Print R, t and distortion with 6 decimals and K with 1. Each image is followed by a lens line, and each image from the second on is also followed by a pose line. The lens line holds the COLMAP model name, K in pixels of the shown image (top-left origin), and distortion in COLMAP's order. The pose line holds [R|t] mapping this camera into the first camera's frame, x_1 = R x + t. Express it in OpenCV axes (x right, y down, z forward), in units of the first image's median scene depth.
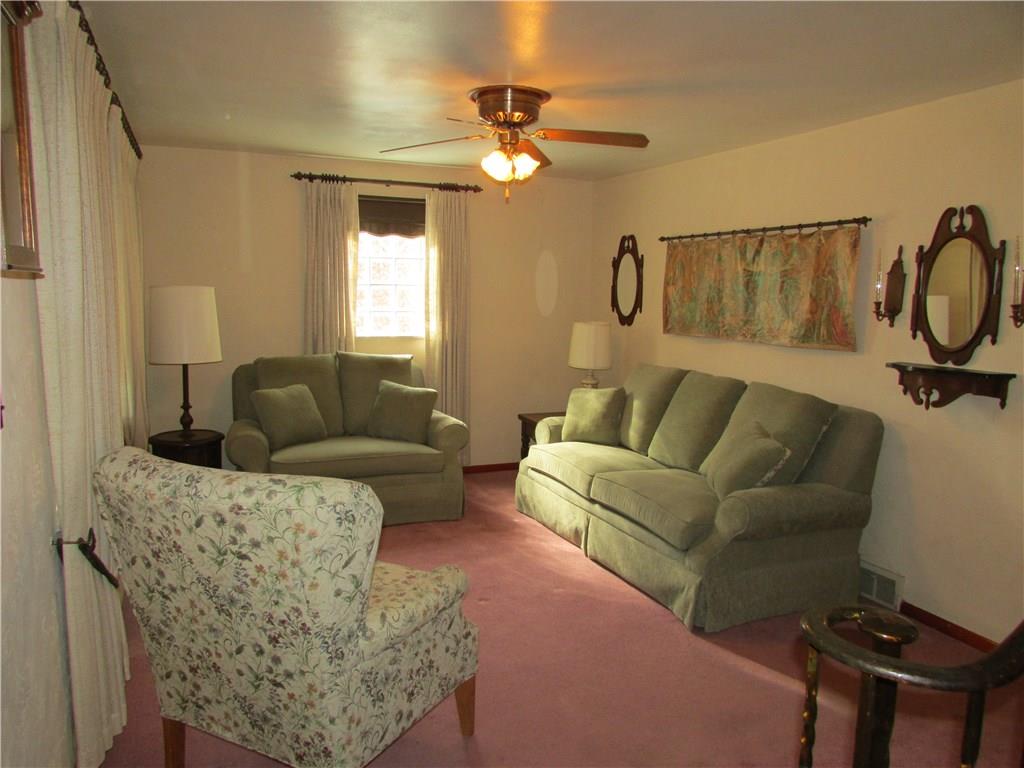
lens RADIAL K [[738.3, 0, 508.4], [0, 738.3, 387.5], [0, 0, 1]] dist [-0.008615, 0.006122]
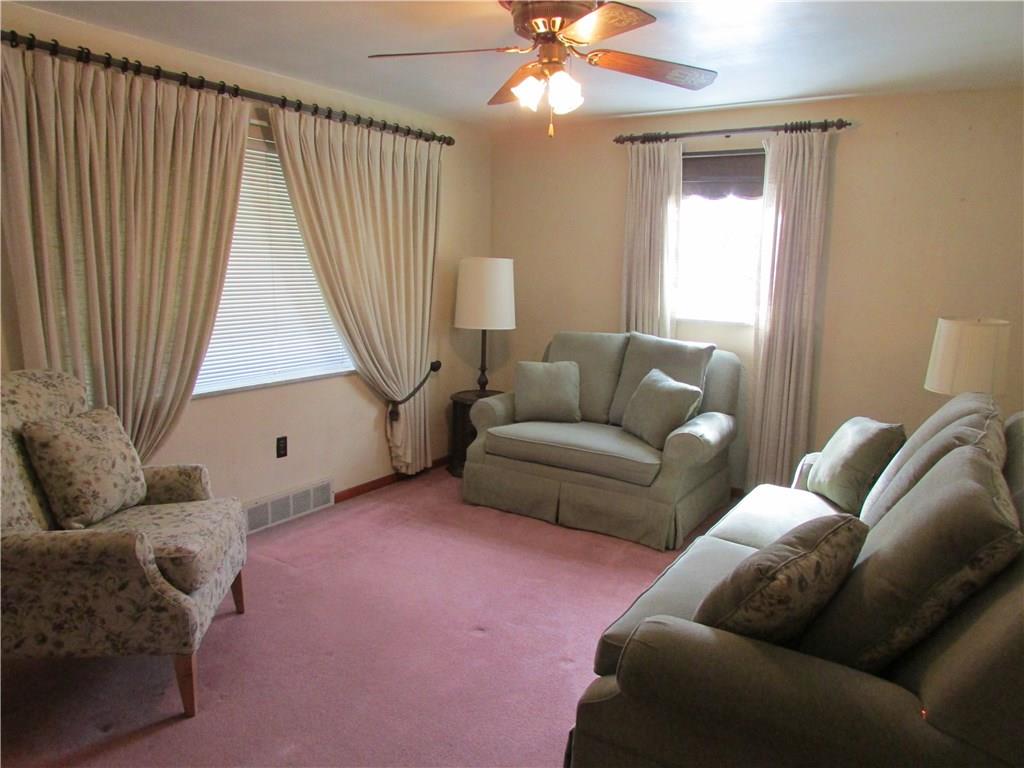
lens RADIAL K [[738.3, 0, 508.4], [0, 738.3, 387.5], [0, 0, 1]] dist [-0.008615, 0.006122]
pose [[0.554935, 0.141208, -0.819822, 0.424152], [-0.122843, 0.988594, 0.087125, -0.041208], [0.822774, 0.052360, 0.565952, 0.363825]]
